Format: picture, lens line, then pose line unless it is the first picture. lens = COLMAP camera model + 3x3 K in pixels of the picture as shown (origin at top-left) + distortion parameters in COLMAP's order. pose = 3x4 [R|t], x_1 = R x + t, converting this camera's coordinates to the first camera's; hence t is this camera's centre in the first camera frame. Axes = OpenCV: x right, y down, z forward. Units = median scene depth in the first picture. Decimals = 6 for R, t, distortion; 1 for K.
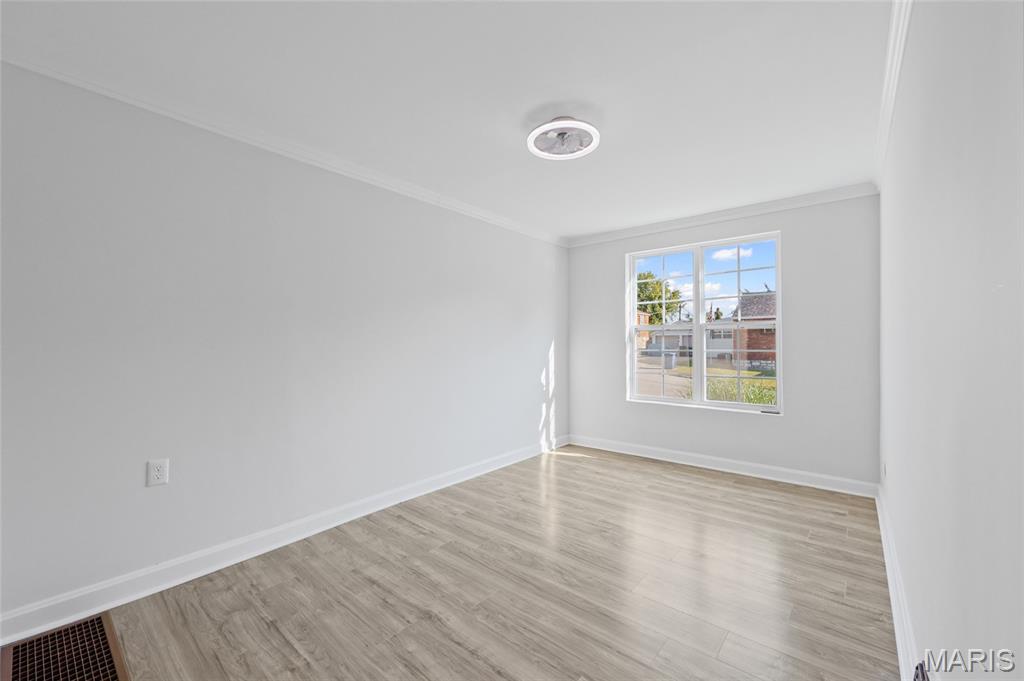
lens RADIAL K [[427.5, 0, 512.0], [0, 427.5, 340.5], [0, 0, 1]] dist [-0.000035, 0.000018]
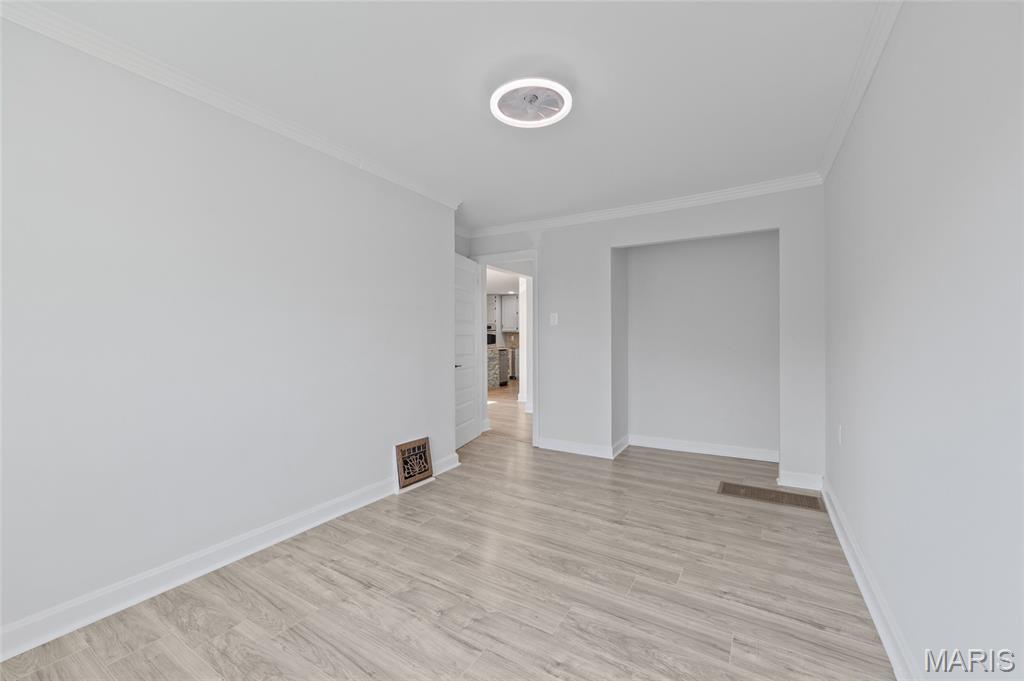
lens RADIAL K [[427.5, 0, 512.0], [0, 427.5, 340.5], [0, 0, 1]] dist [-0.000035, 0.000018]
pose [[-0.988905, 0.002850, -0.148525, 0.309418], [0.003547, 0.999984, -0.004430, 0.028465], [0.148510, -0.004908, -0.988899, 1.980683]]
